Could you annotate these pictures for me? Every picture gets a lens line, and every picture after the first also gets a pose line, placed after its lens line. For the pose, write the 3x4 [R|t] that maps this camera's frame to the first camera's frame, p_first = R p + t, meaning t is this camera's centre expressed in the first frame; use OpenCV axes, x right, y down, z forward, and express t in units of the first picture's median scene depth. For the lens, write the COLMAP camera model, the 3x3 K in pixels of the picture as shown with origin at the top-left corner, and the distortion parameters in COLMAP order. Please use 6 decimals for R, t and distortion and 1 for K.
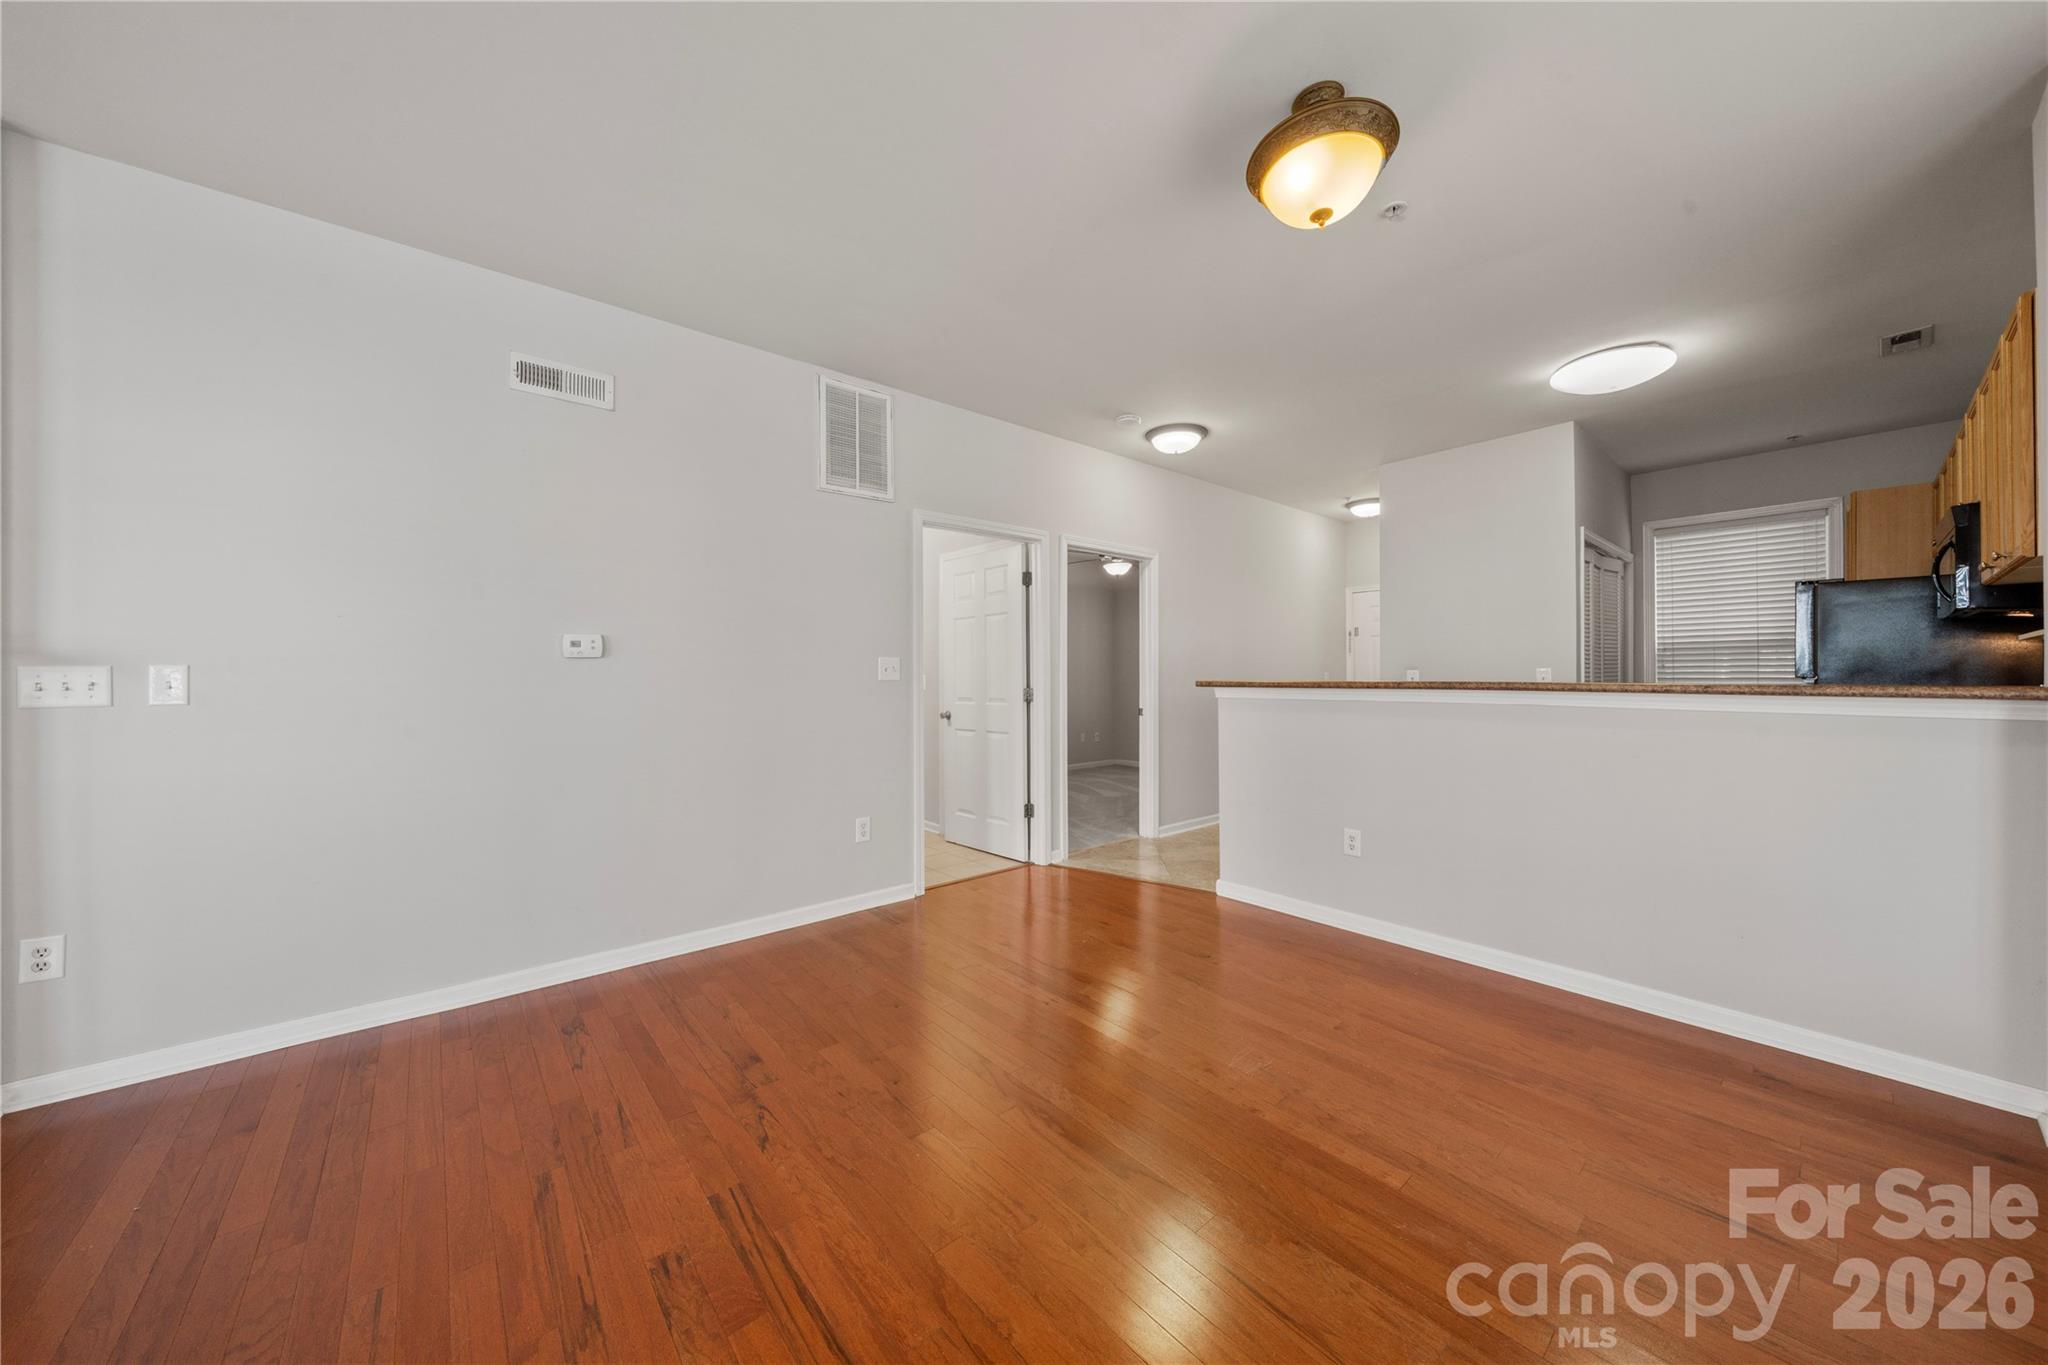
lens RADIAL K [[694.3, 0, 1017.2], [0, 694.3, 675.4], [0, 0, 1]] dist [-0.000966, -0.002234]
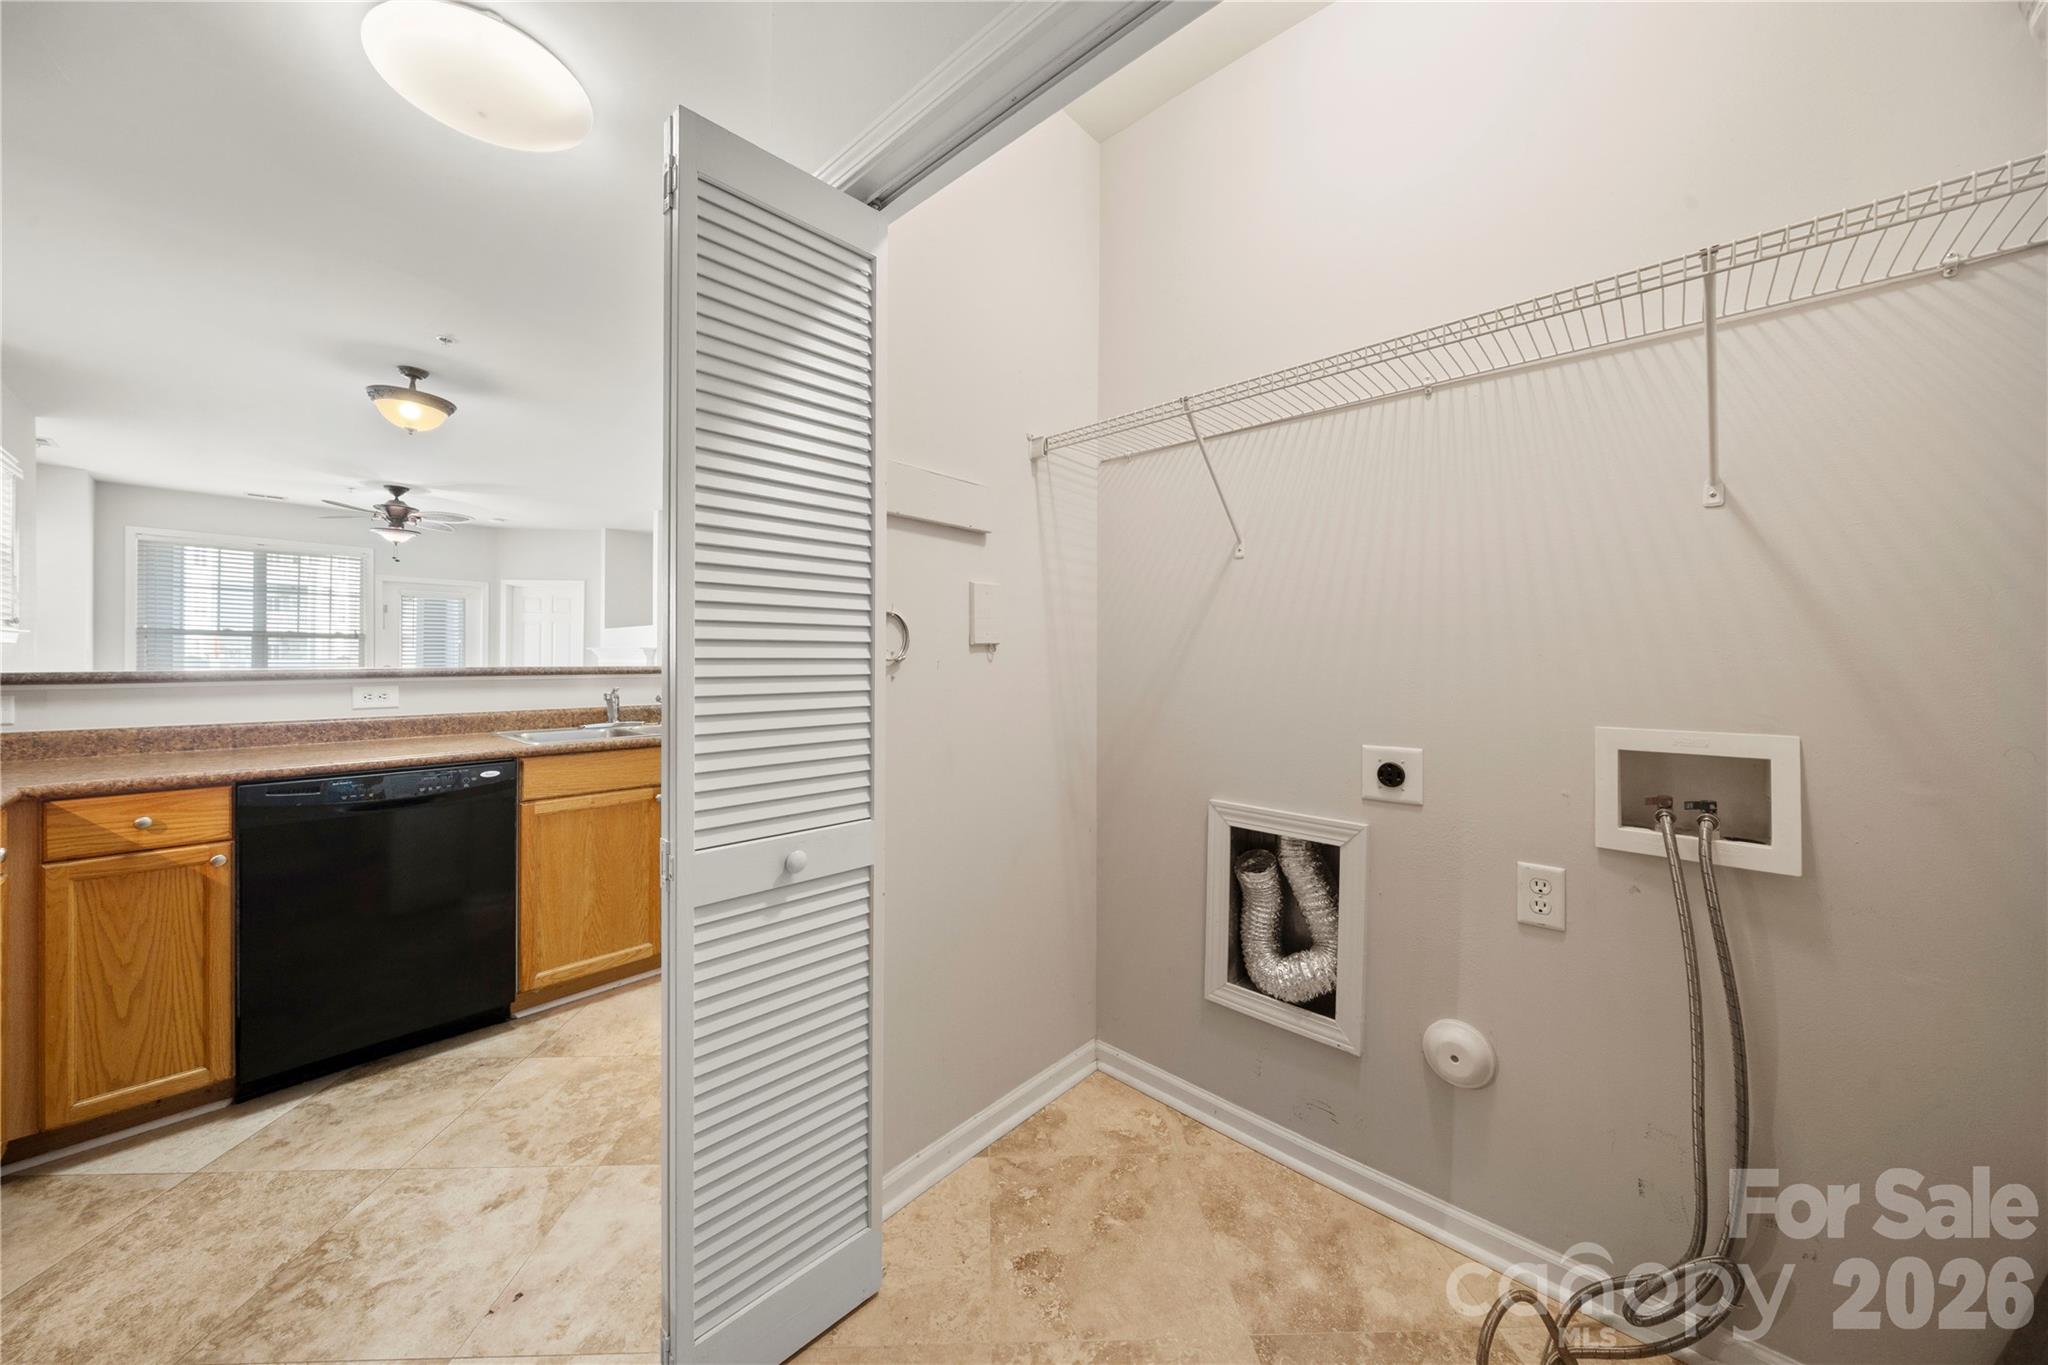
lens RADIAL K [[700.8, 0, 1013.2], [0, 700.8, 659.6], [0, 0, 1]] dist [-0.004584, 0.000197]
pose [[0.128108, 0.006197, -0.991741, 1.349995], [-0.006147, 0.999966, 0.005454, -0.007914], [0.991741, 0.005397, 0.128141, 1.249149]]
